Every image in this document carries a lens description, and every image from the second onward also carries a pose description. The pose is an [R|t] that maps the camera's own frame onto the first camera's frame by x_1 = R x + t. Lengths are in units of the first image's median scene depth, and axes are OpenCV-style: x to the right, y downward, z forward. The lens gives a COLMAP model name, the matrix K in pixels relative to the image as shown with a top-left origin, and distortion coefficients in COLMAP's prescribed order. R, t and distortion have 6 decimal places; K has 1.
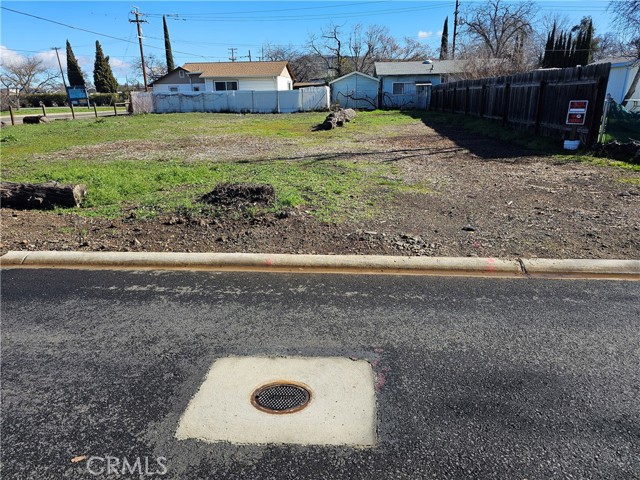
lens RADIAL K [[429.1, 0, 320.0], [0, 429.1, 240.0], [0, 0, 1]] dist [0.058067, -0.051655]
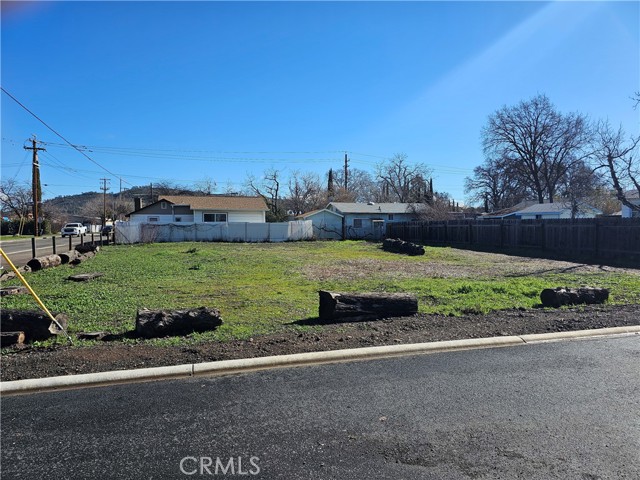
lens RADIAL K [[430.6, 0, 322.7], [0, 430.6, 244.5], [0, 0, 1]] dist [0.076366, -0.073942]
pose [[0.921782, 0.002114, 0.387704, -0.375807], [0.106350, 0.960250, -0.258087, 0.004762], [-0.372838, 0.279133, 0.884916, -0.006427]]
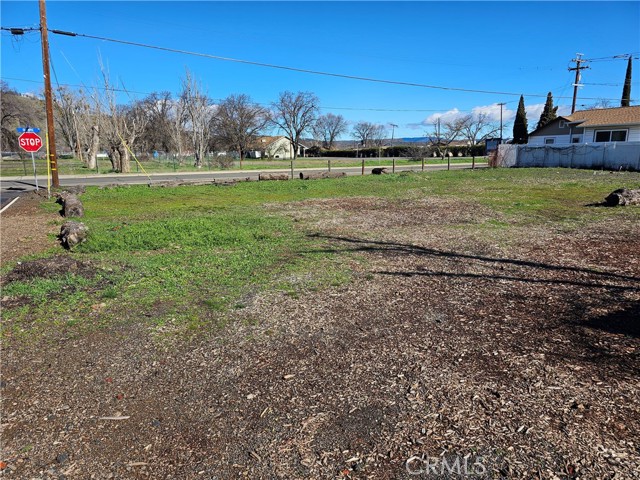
lens RADIAL K [[430.6, 0, 322.7], [0, 430.6, 244.5], [0, 0, 1]] dist [0.076366, -0.073942]
pose [[0.571209, 0.182648, -0.800225, 0.157337], [-0.257123, 0.965675, 0.036874, -0.058838], [0.779492, 0.184694, 0.598566, 0.145687]]
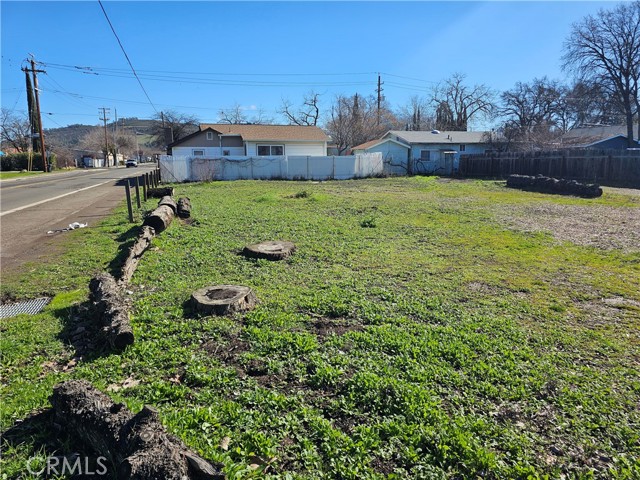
lens RADIAL K [[431.4, 0, 307.3], [0, 431.4, 239.0], [0, 0, 1]] dist [0.054714, -0.036873]
pose [[0.924817, -0.056286, 0.376224, -0.478607], [0.110115, 0.986263, -0.123126, -0.061745], [-0.364126, 0.155297, 0.918311, 0.193320]]
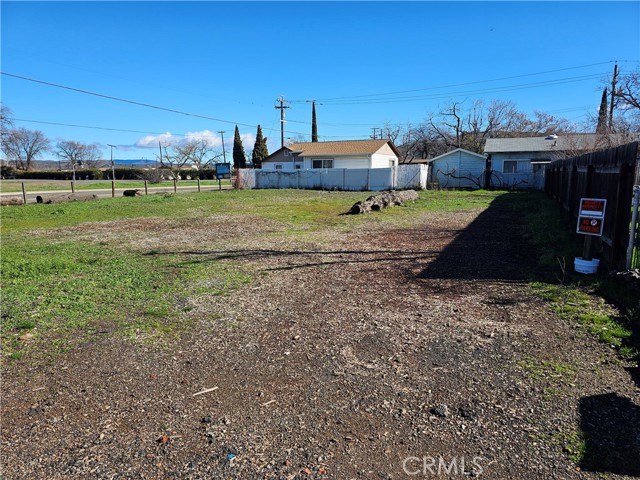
lens RADIAL K [[430.6, 0, 322.7], [0, 430.6, 244.5], [0, 0, 1]] dist [0.076366, -0.073942]
pose [[0.941157, 0.067265, -0.331207, 0.128808], [-0.116711, 0.984392, -0.131723, -0.036336], [0.317178, 0.162627, 0.934318, 0.084372]]
